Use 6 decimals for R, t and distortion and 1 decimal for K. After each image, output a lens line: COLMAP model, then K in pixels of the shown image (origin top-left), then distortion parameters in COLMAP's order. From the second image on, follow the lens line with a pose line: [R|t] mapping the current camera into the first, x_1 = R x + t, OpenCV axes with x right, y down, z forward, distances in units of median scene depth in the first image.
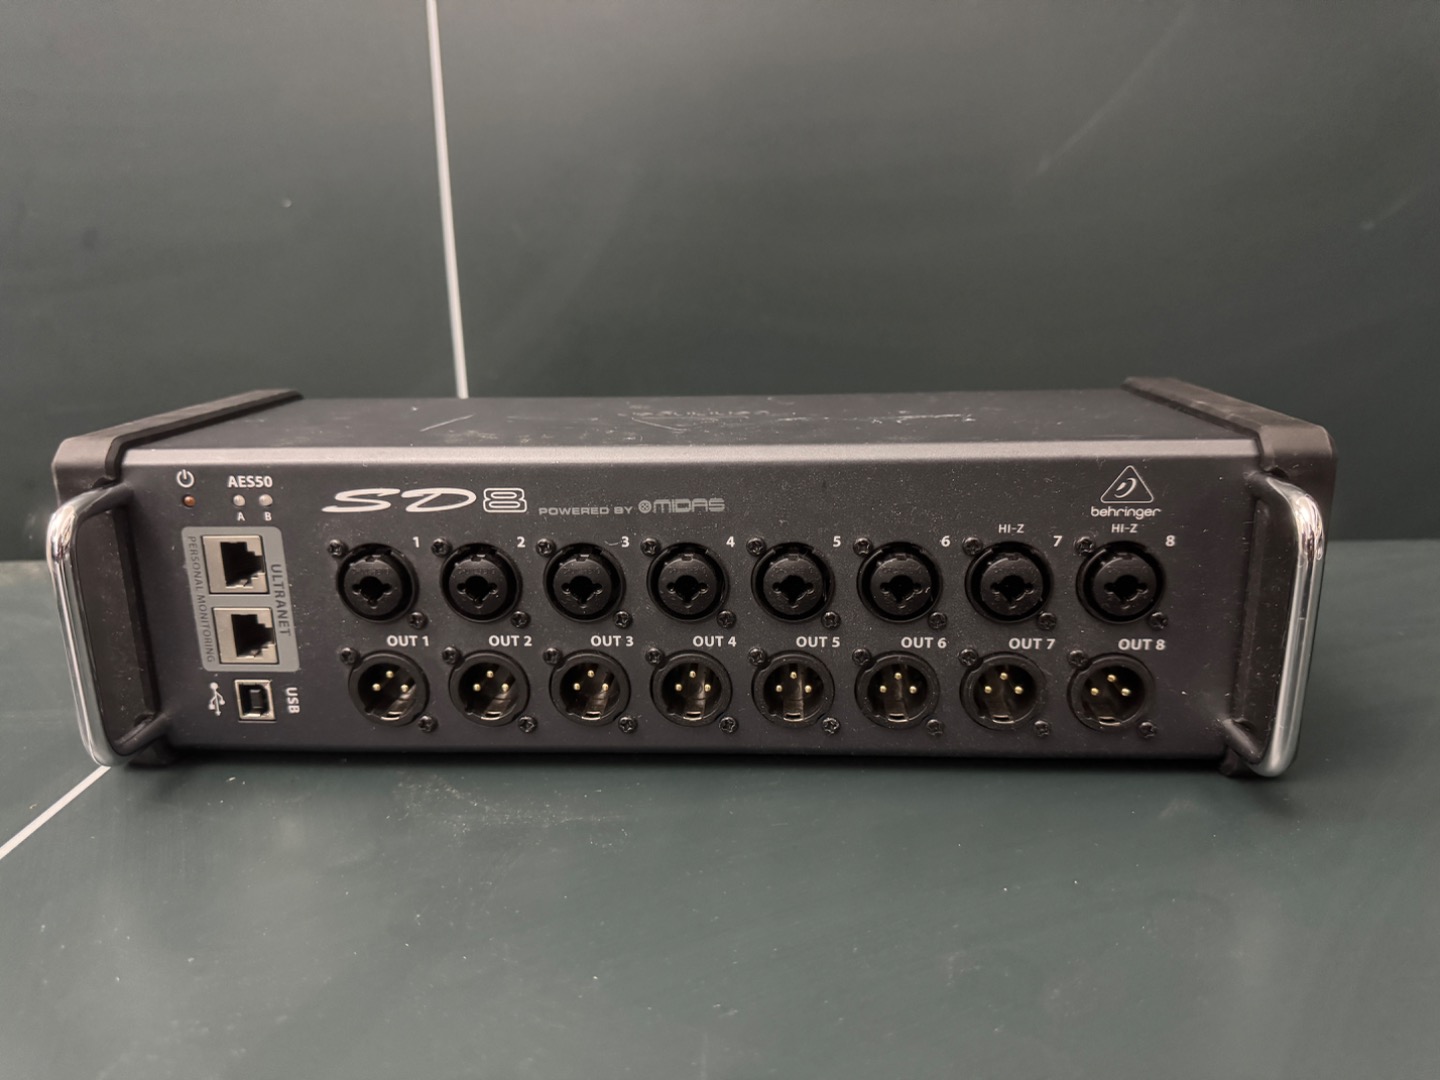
lens RADIAL K [[1078.4, 0, 727.8], [0, 1078.4, 543.7], [0, 0, 1]] dist [-0.079306, -0.023238]
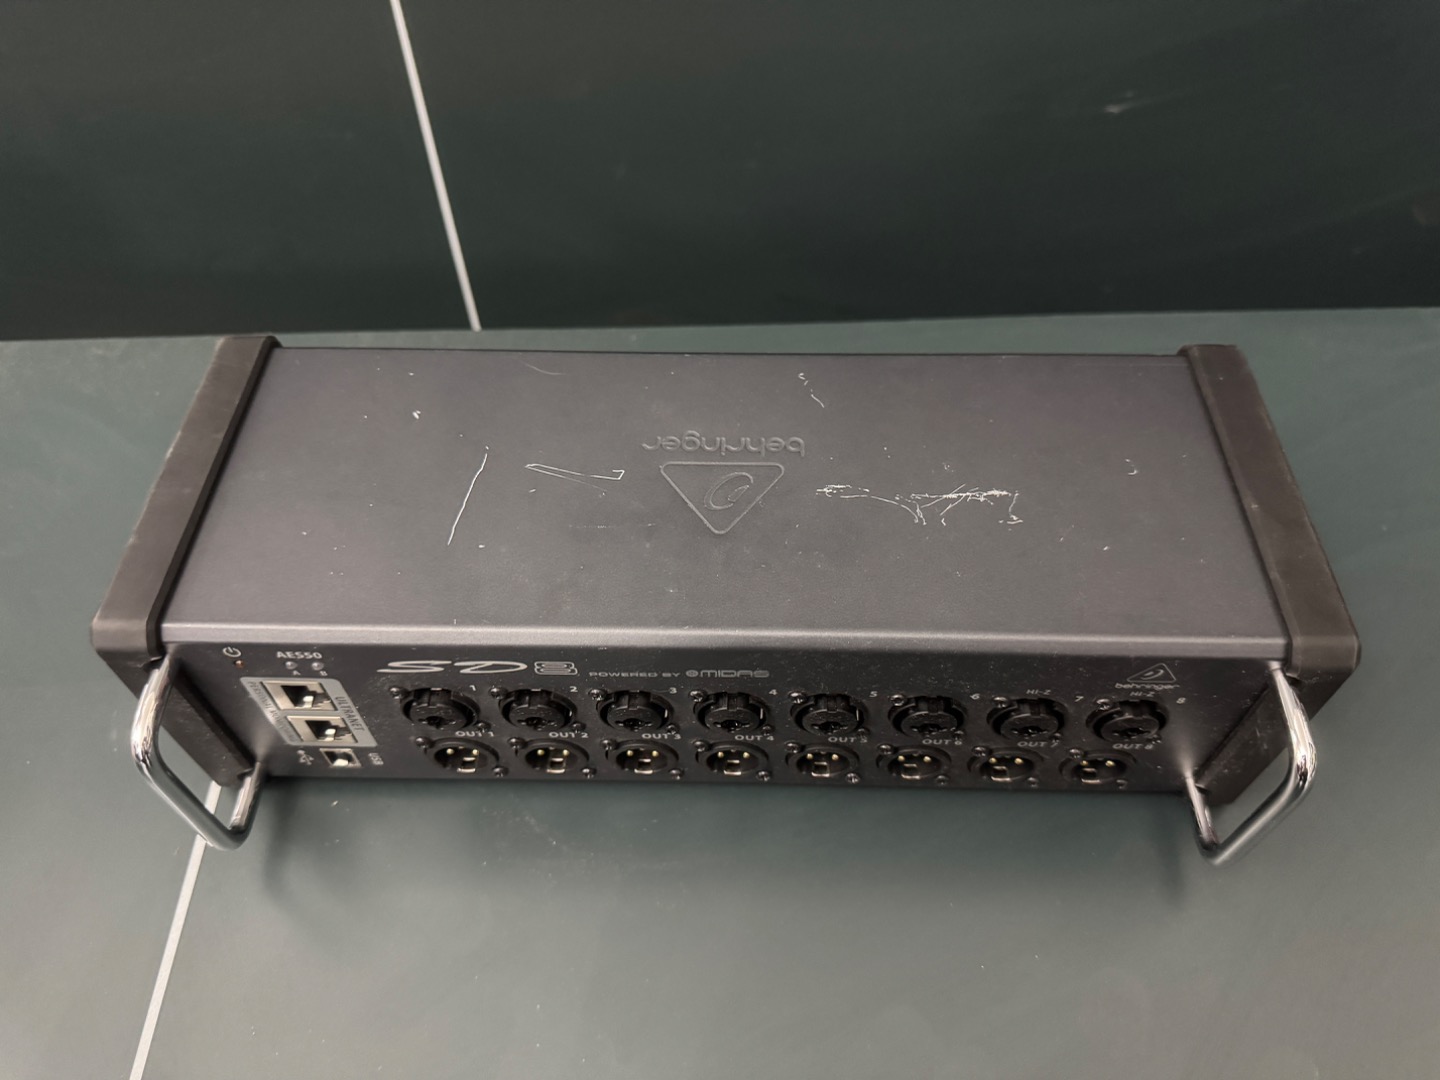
lens RADIAL K [[1078.4, 0, 716.0], [0, 1078.4, 540.4], [0, 0, 1]] dist [-0.079306, -0.023238]
pose [[0.999604, -0.020975, 0.018763, -0.070407], [0.005233, 0.793623, 0.608388, -0.762449], [-0.027651, -0.608048, 0.793418, 0.251632]]
